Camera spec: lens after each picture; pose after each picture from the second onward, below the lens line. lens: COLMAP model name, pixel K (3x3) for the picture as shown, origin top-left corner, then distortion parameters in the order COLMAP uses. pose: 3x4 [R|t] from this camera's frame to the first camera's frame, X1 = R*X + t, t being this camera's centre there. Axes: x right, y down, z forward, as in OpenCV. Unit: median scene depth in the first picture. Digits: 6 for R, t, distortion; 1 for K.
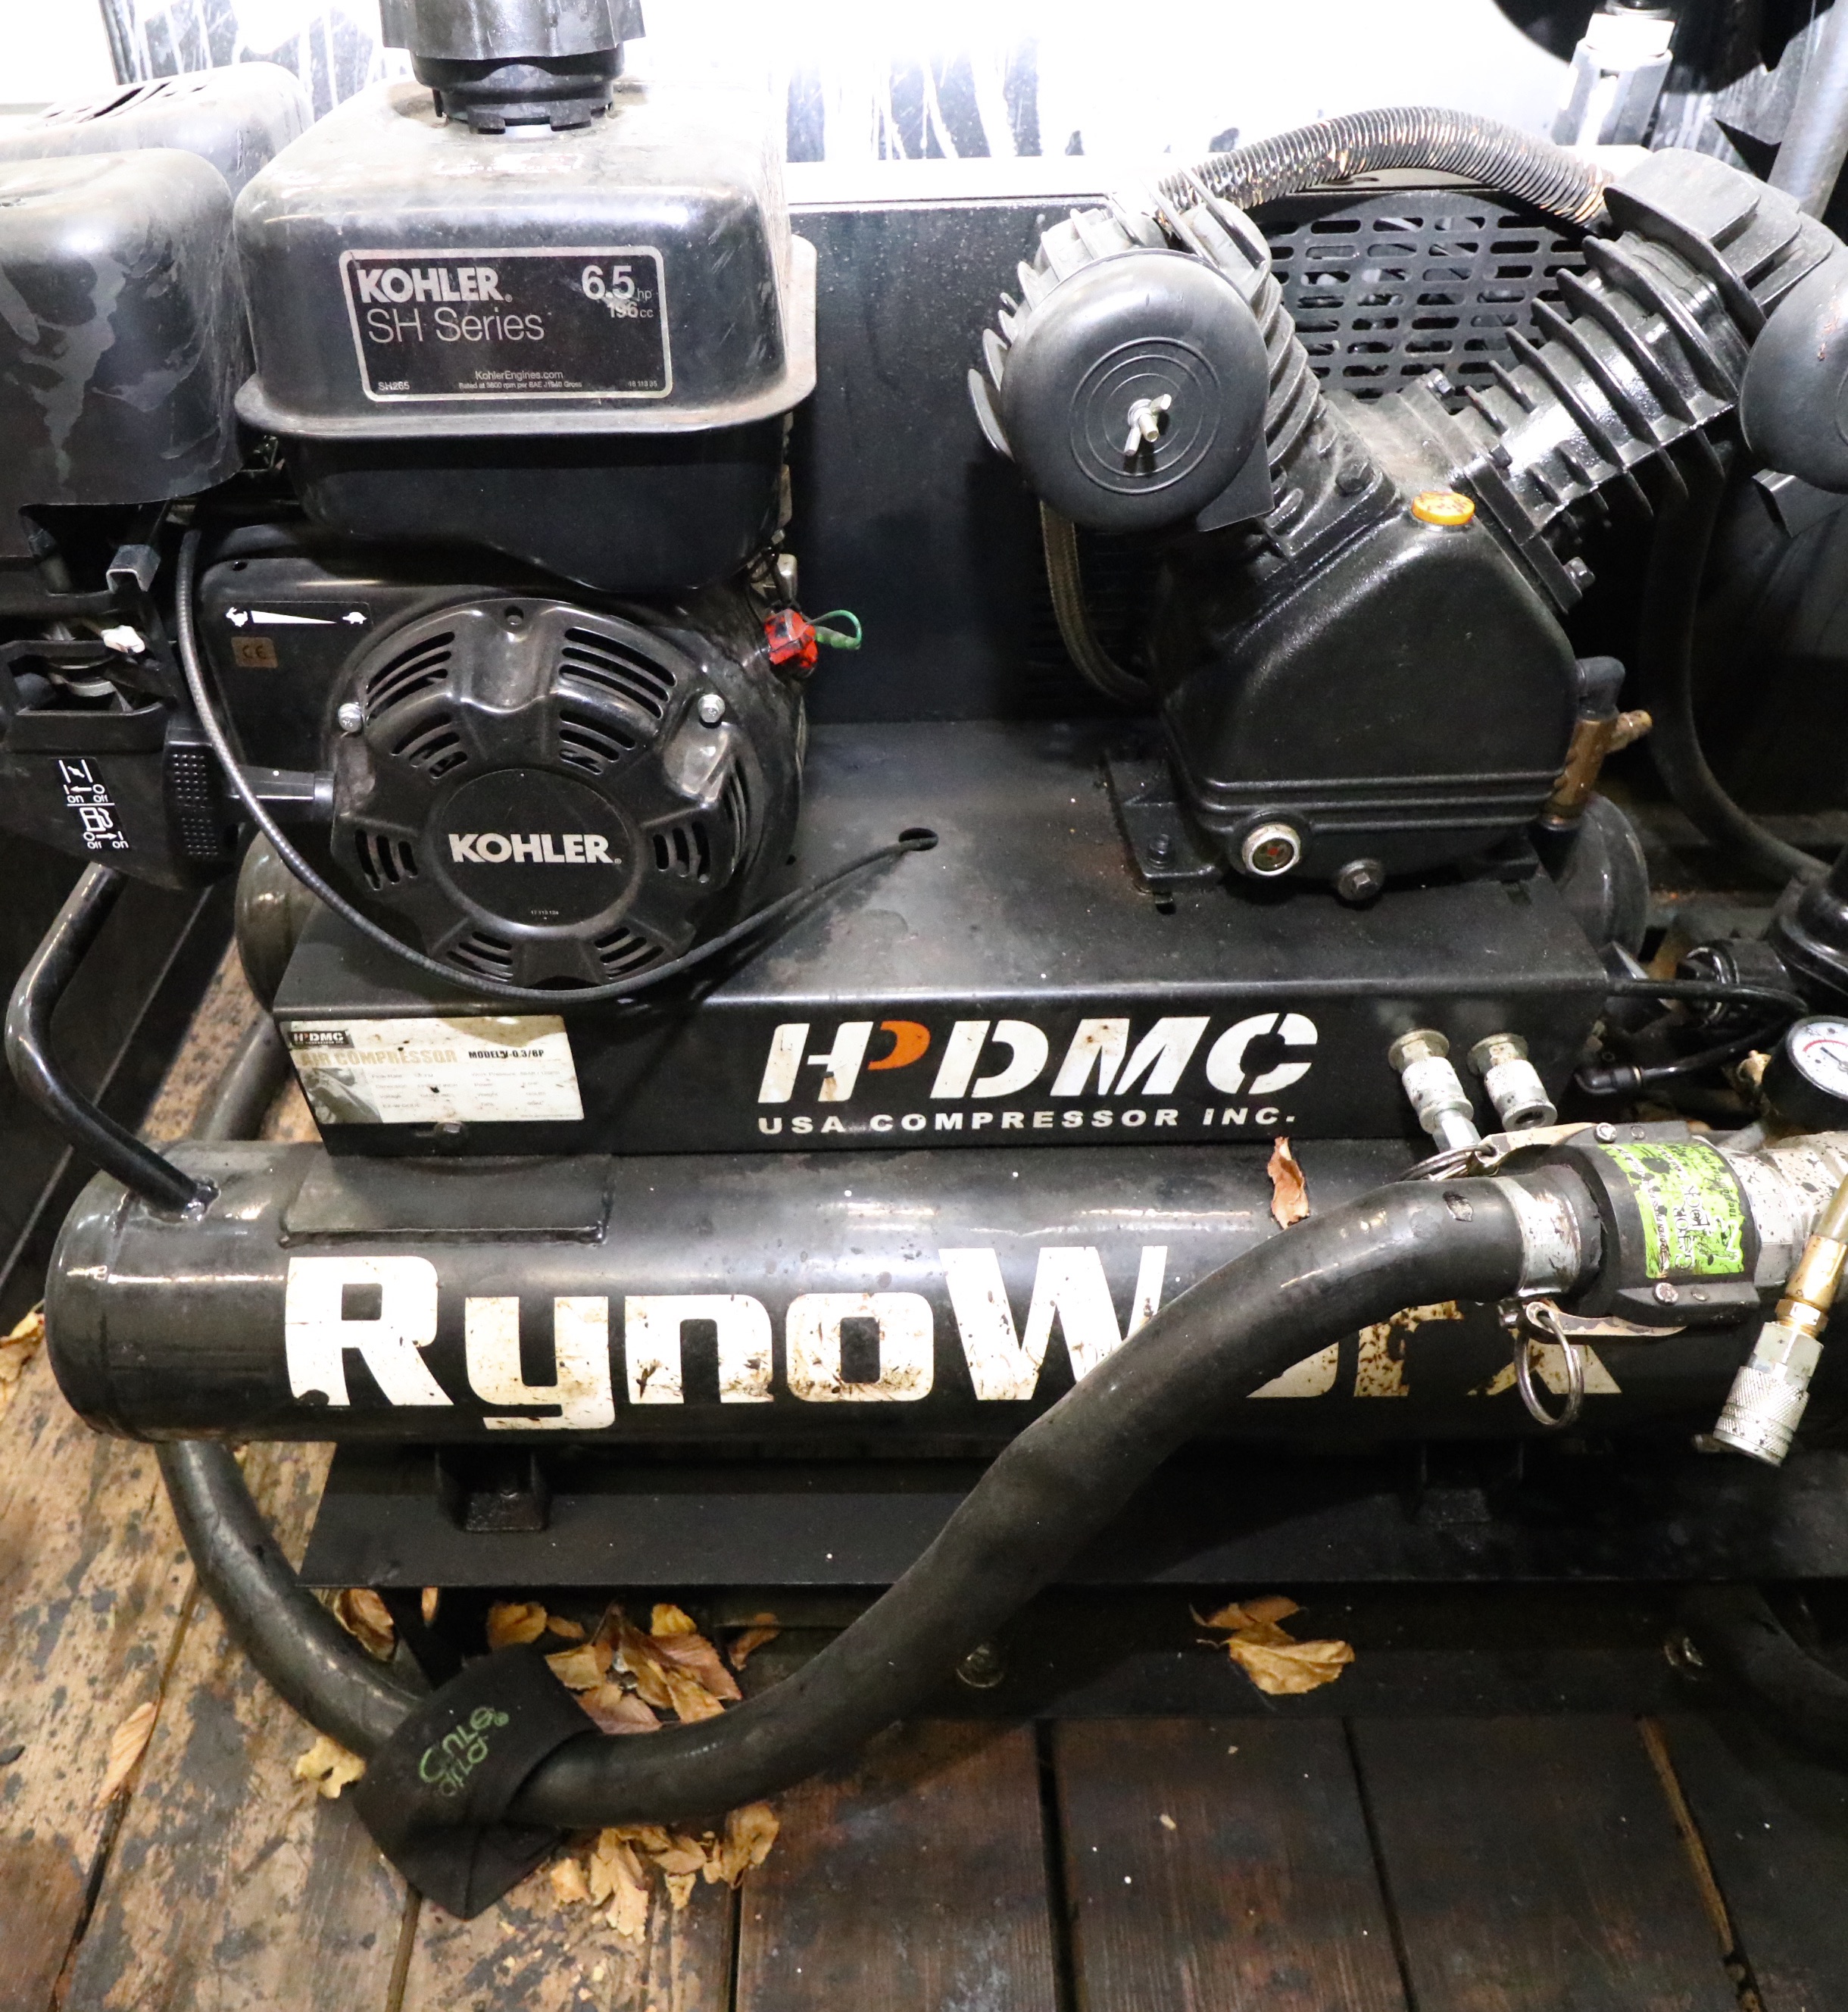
lens RADIAL K [[1407.0, 0, 840.5], [0, 1407.0, 988.5], [0, 0, 1]] dist [-0.002238, -0.008027]
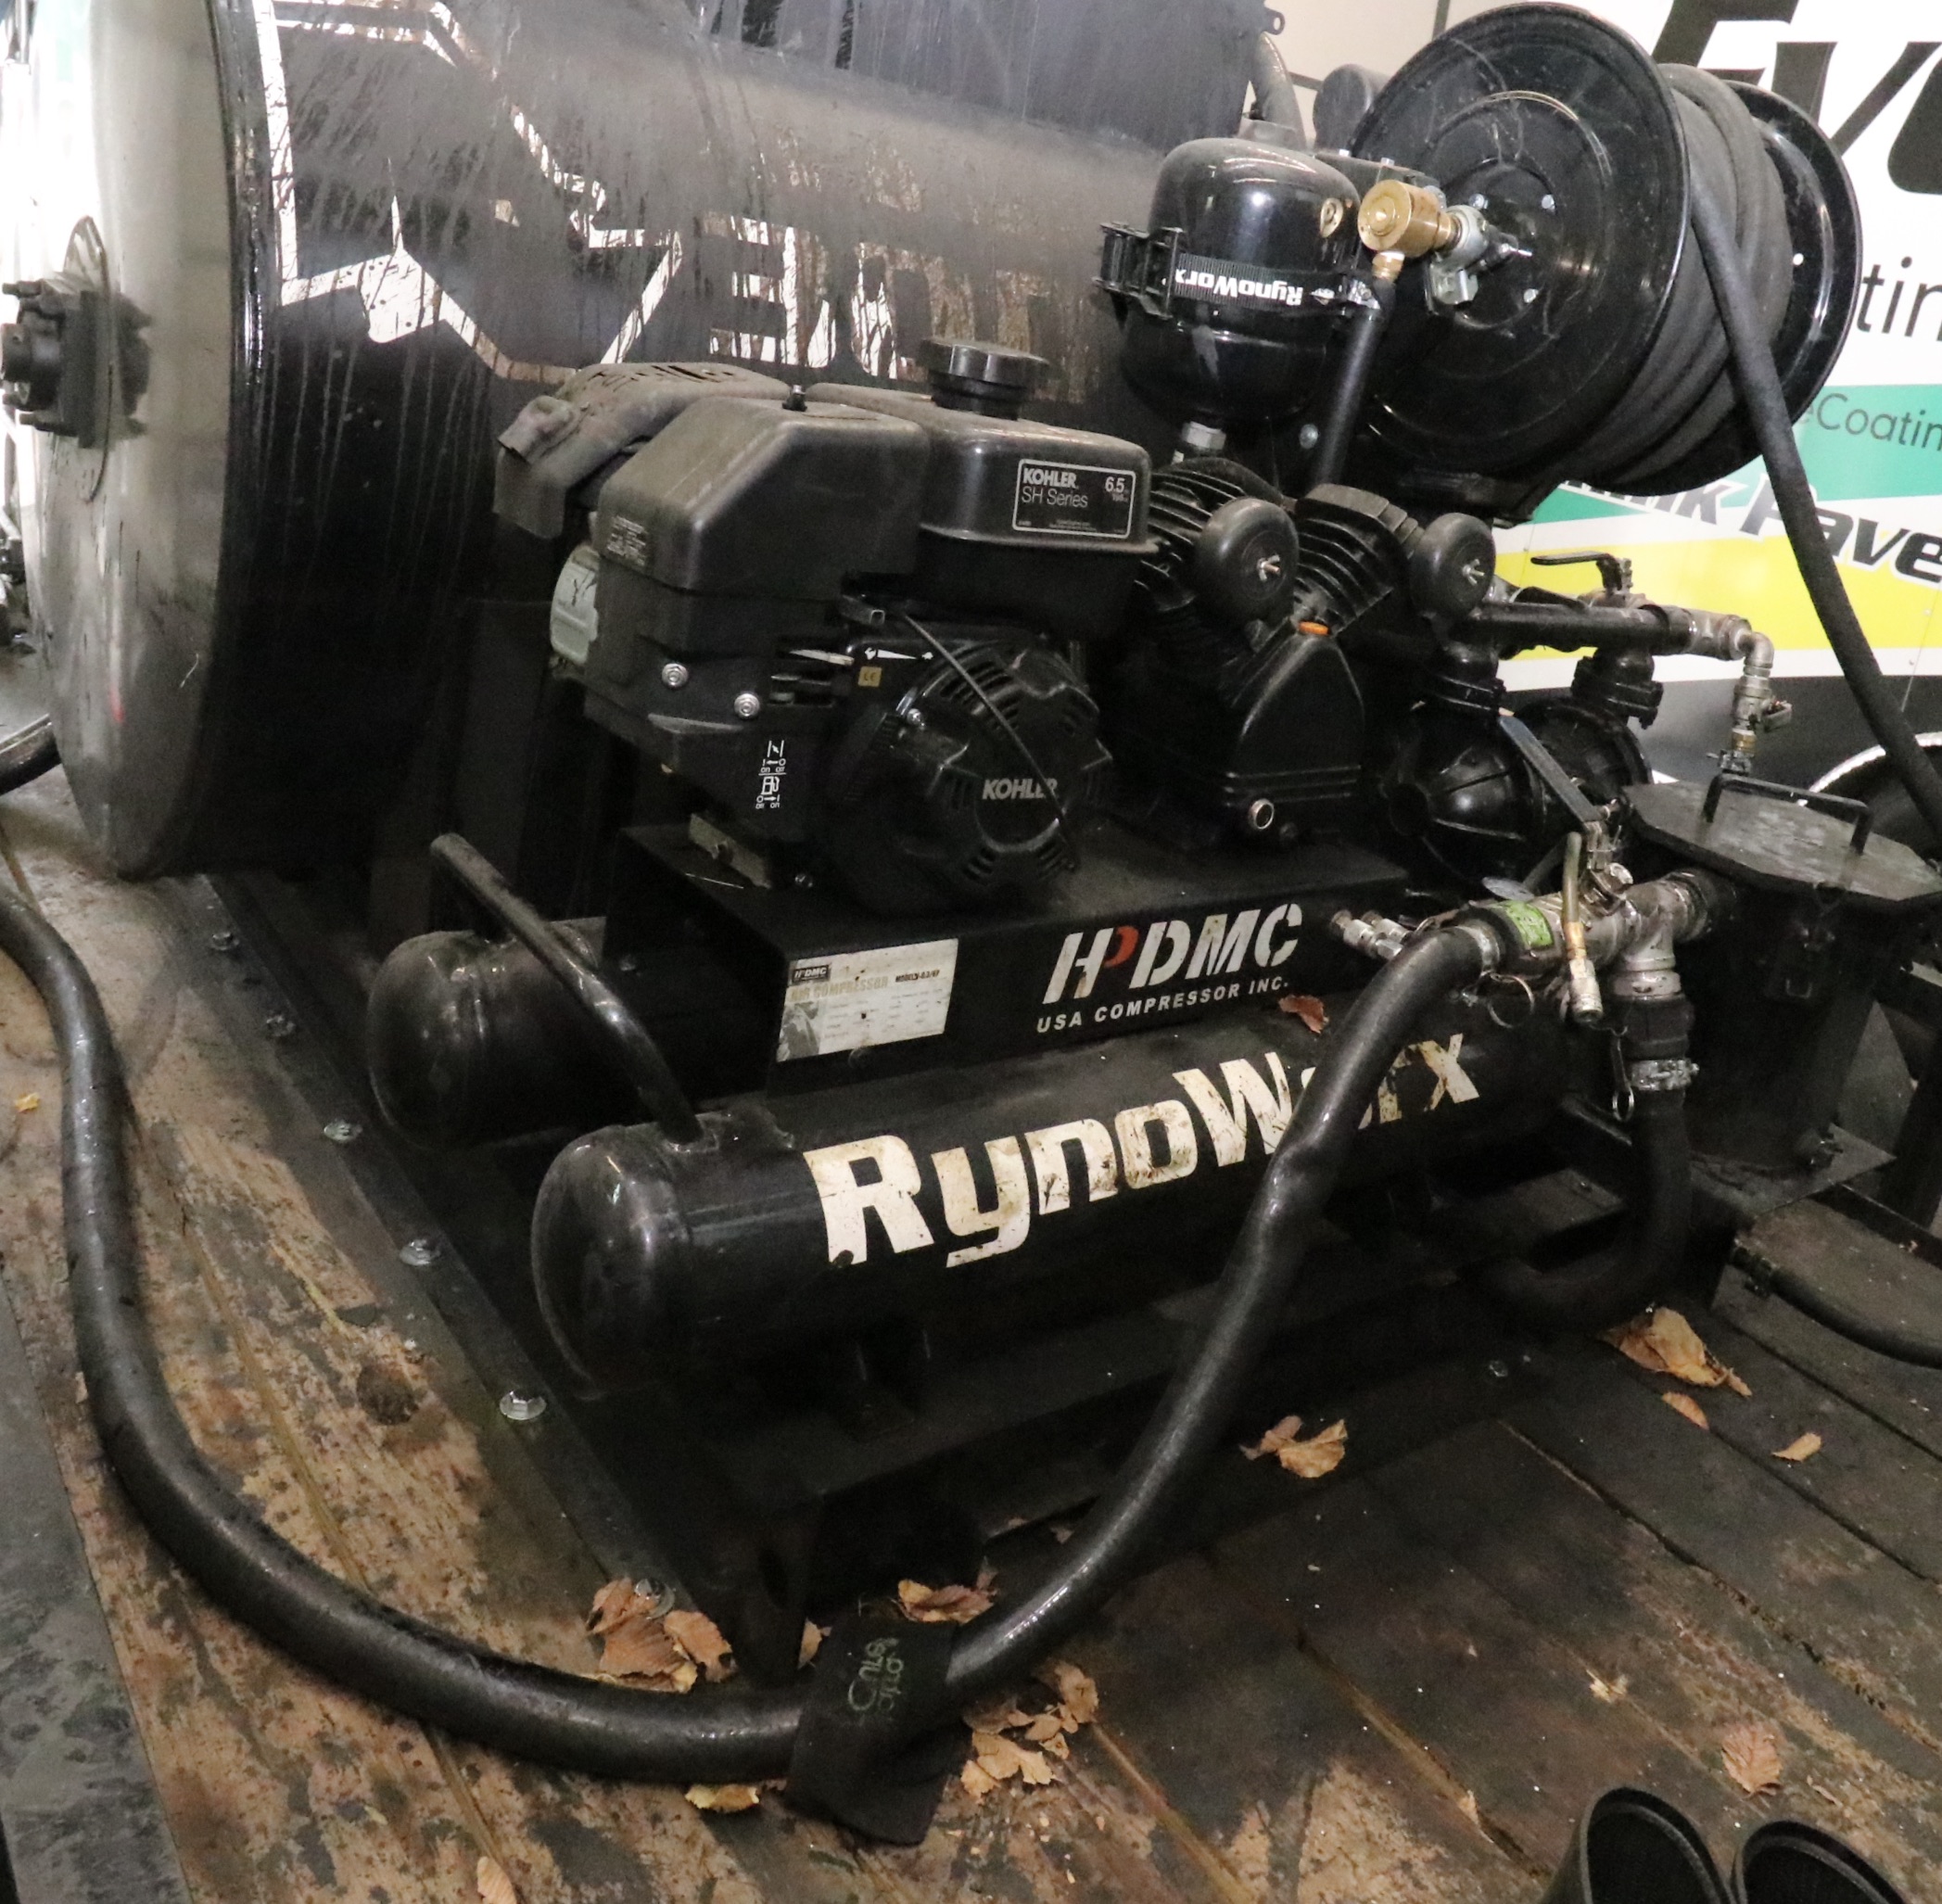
lens RADIAL K [[1725.1, 0, 1103.9], [0, 1725.1, 782.0], [0, 0, 1]] dist [0.004585, -0.020010]
pose [[0.753172, -0.026991, 0.657270, -1.216357], [0.285256, 0.913730, -0.289356, 0.418572], [-0.592757, 0.405425, 0.695895, -0.394589]]
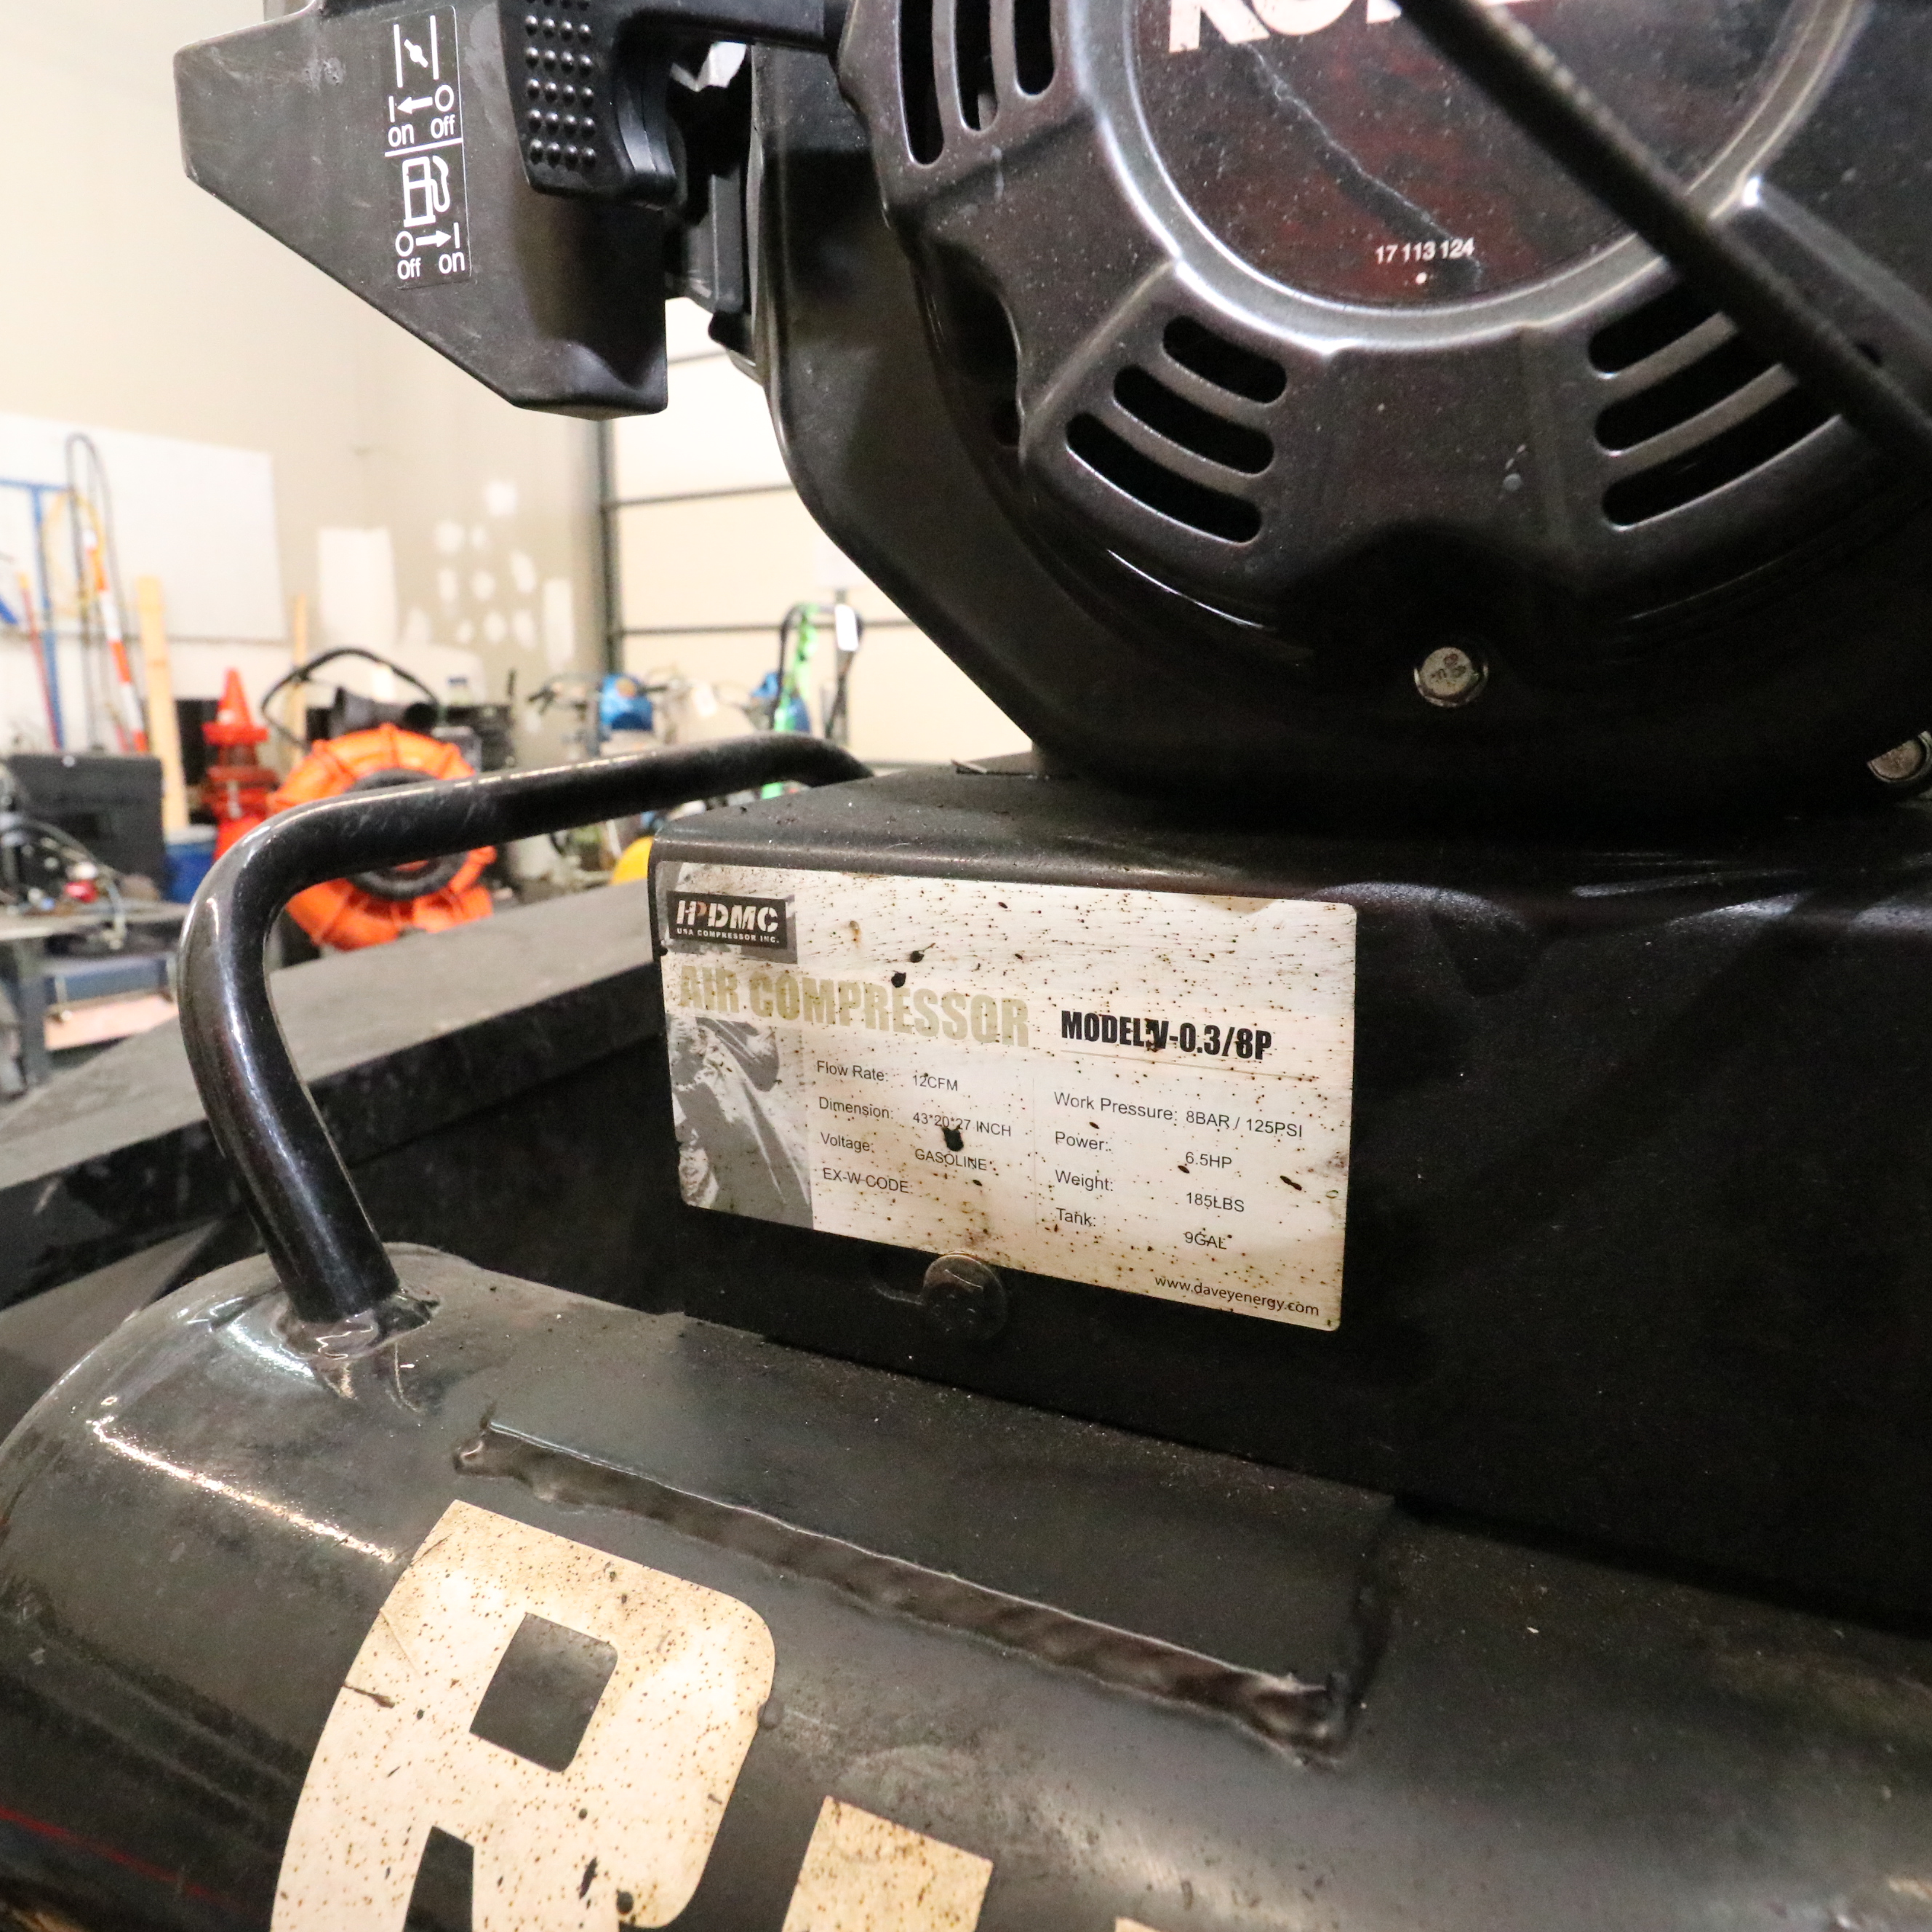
lens RADIAL K [[1346.9, 0, 983.1], [0, 1346.9, 926.4], [0, 0, 1]] dist [-0.004832, -0.010253]
pose [[0.901466, 0.093583, -0.422612, -0.138182], [-0.293393, 0.849947, -0.437618, 0.179187], [0.318244, 0.518490, 0.793656, 0.699322]]
